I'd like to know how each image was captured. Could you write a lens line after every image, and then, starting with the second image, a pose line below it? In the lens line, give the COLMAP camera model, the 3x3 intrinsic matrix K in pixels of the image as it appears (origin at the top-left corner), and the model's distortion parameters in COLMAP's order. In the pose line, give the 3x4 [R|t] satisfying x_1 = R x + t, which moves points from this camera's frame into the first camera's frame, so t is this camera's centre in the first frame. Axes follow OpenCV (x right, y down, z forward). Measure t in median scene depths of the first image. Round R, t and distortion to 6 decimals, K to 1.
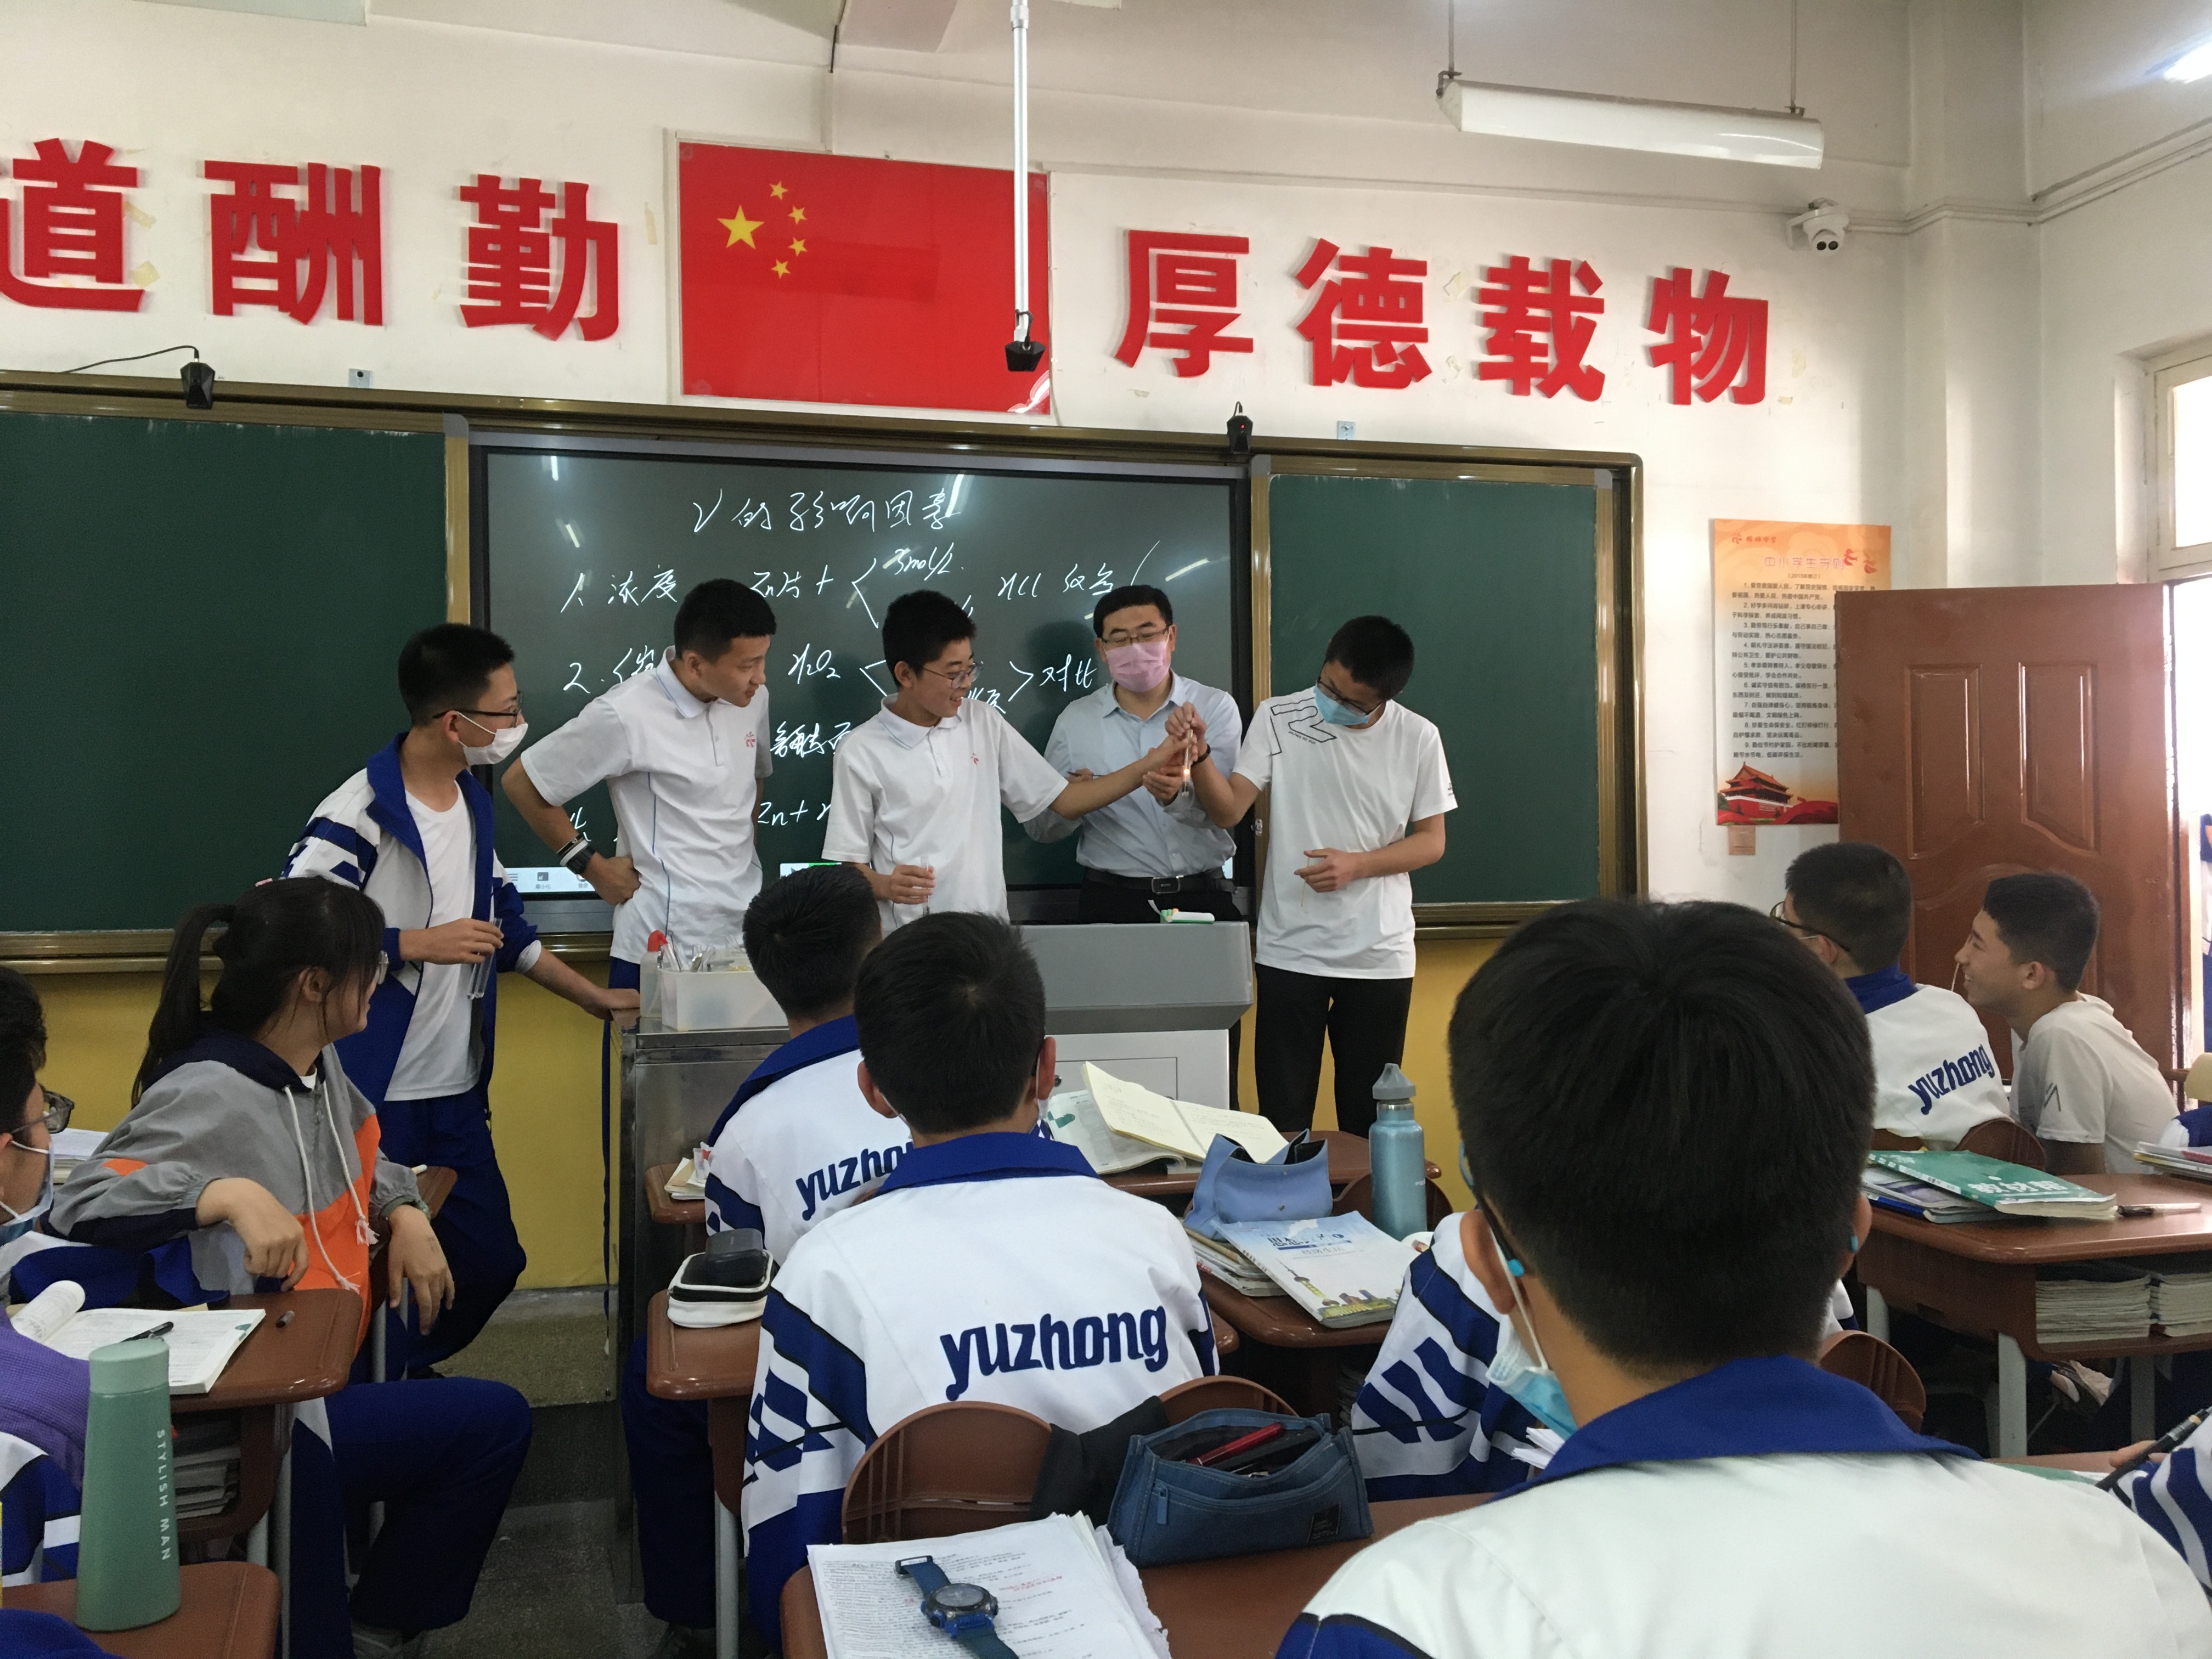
lens RADIAL K [[1834.0, 0, 1097.2], [0, 1834.0, 825.5], [0, 0, 1]] dist [0.078163, -0.091833]
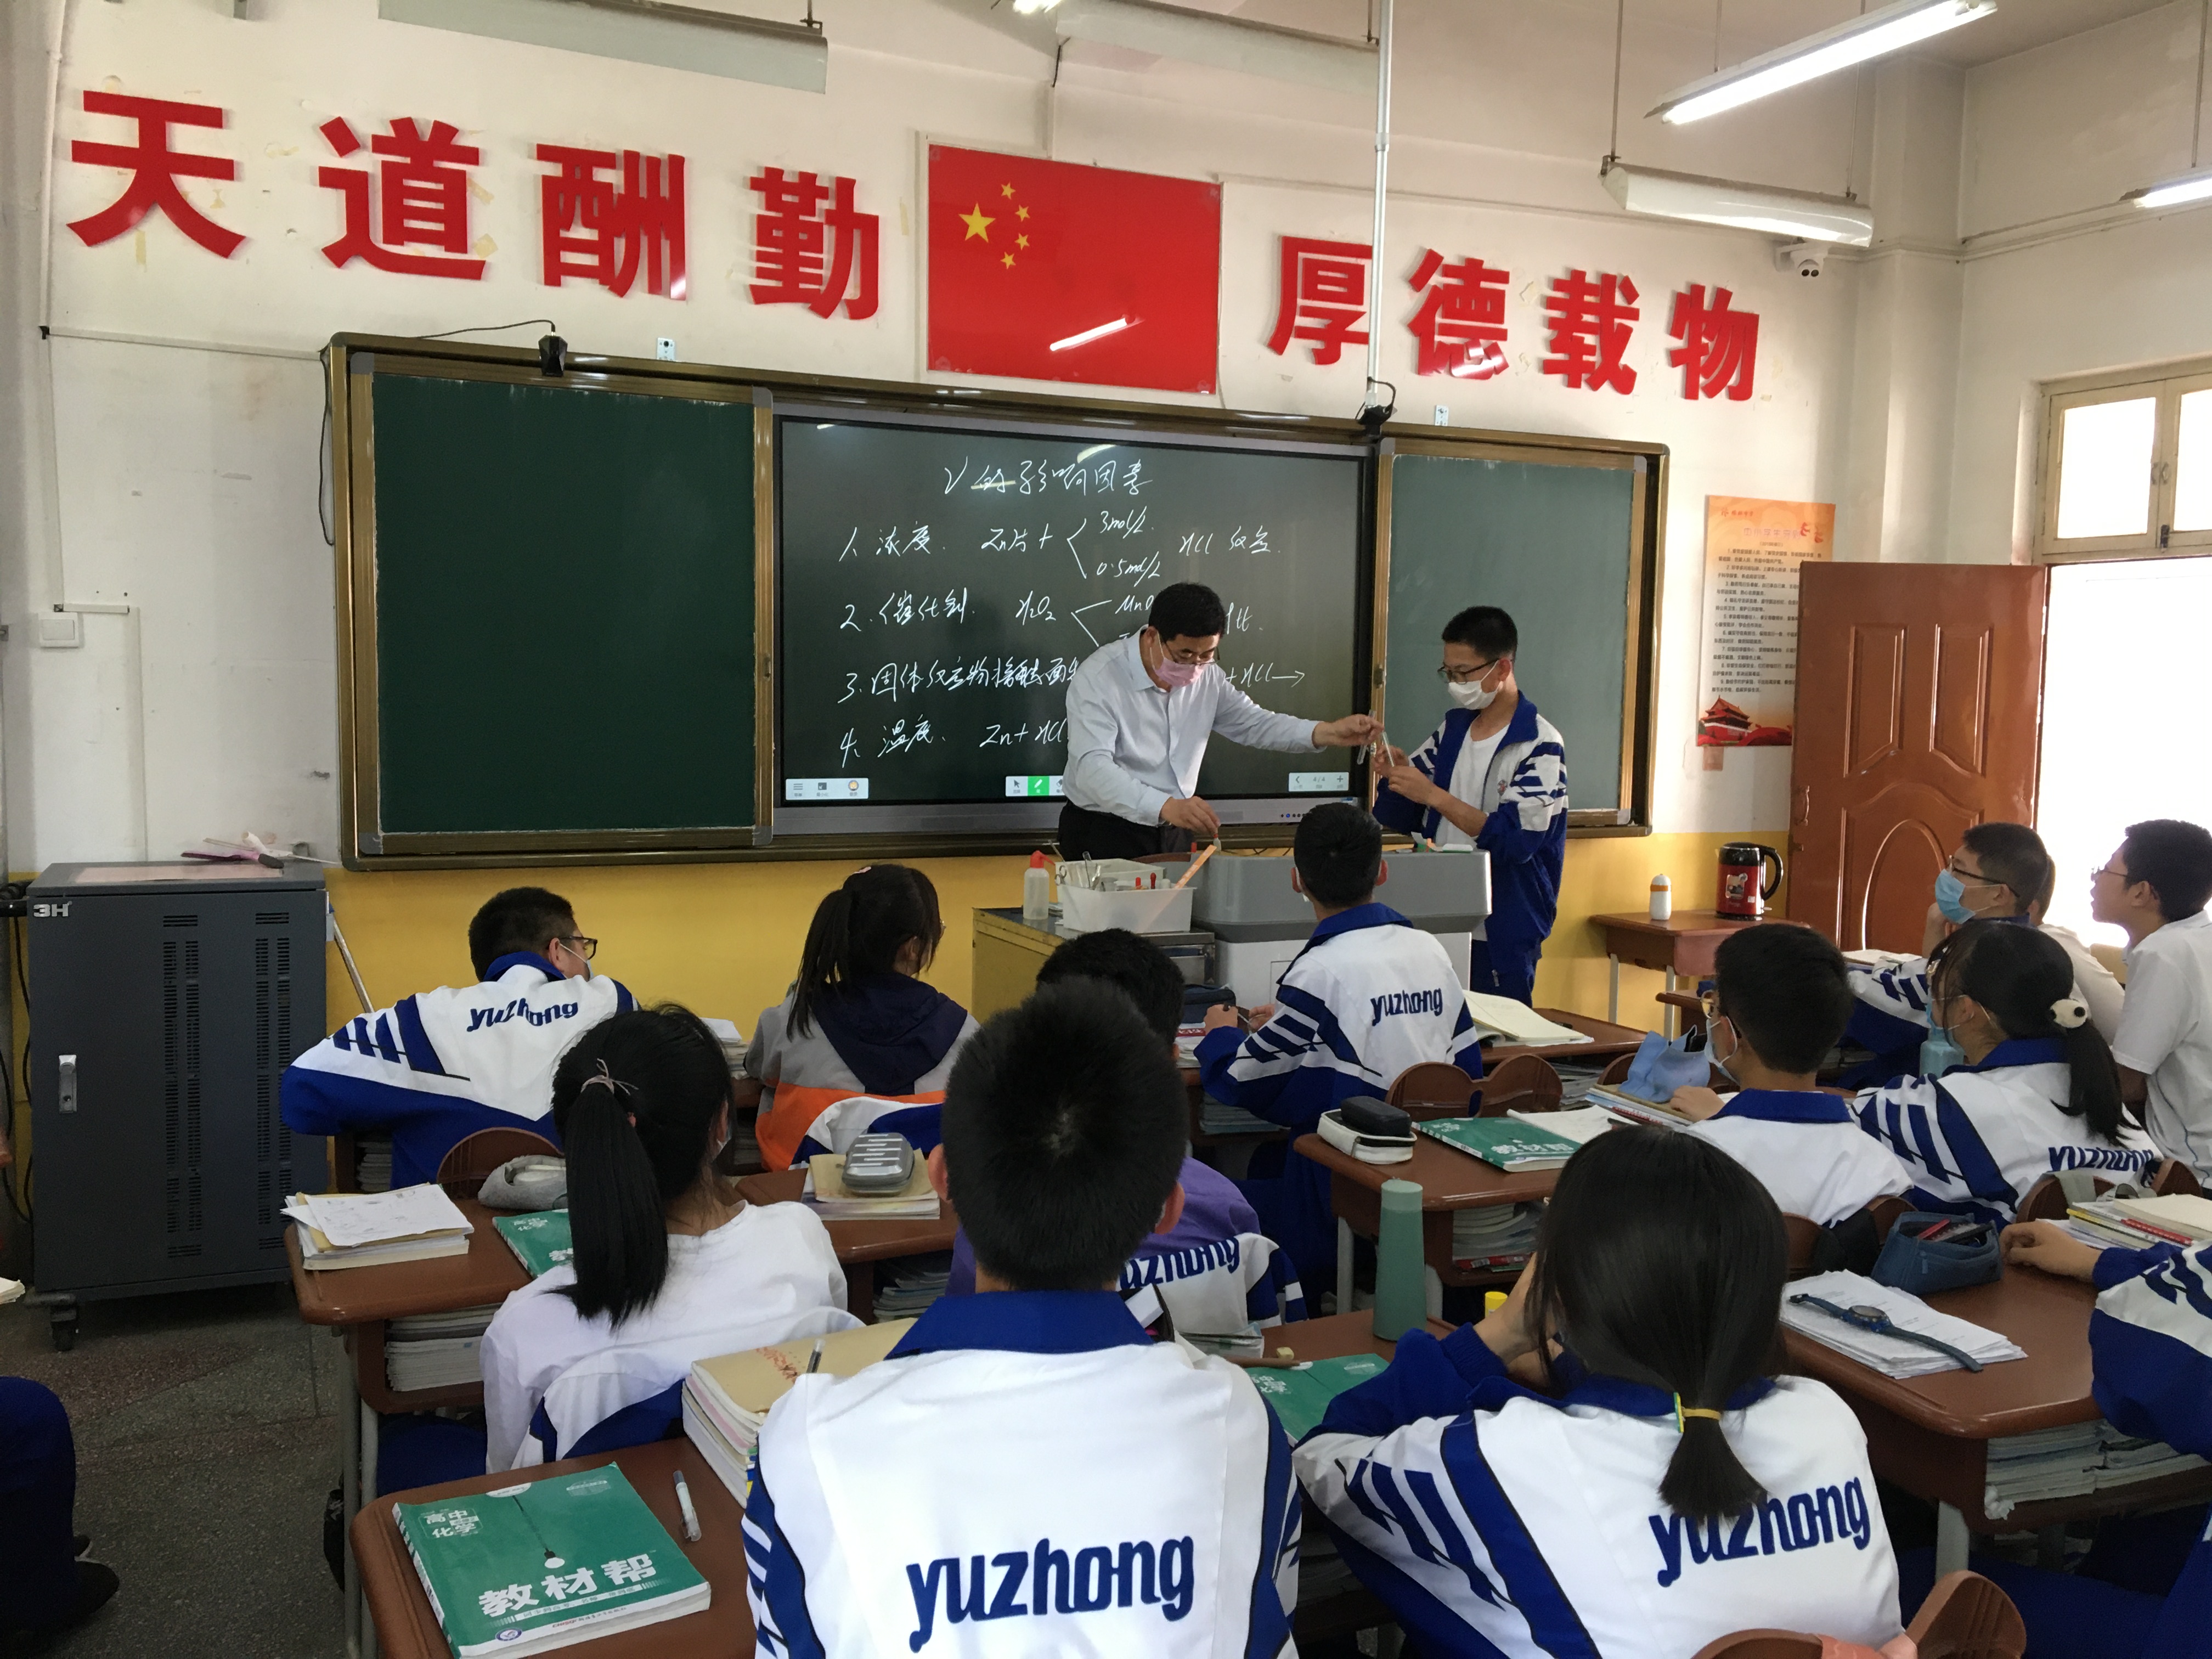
lens RADIAL K [[1822.9, 0, 1111.0], [0, 1822.9, 820.2], [0, 0, 1]] dist [0.083923, -0.090683]
pose [[0.985710, 0.012967, 0.167953, -0.273591], [-0.028271, 0.995625, 0.089056, -0.052572], [-0.166063, -0.092532, 0.981764, -0.156289]]
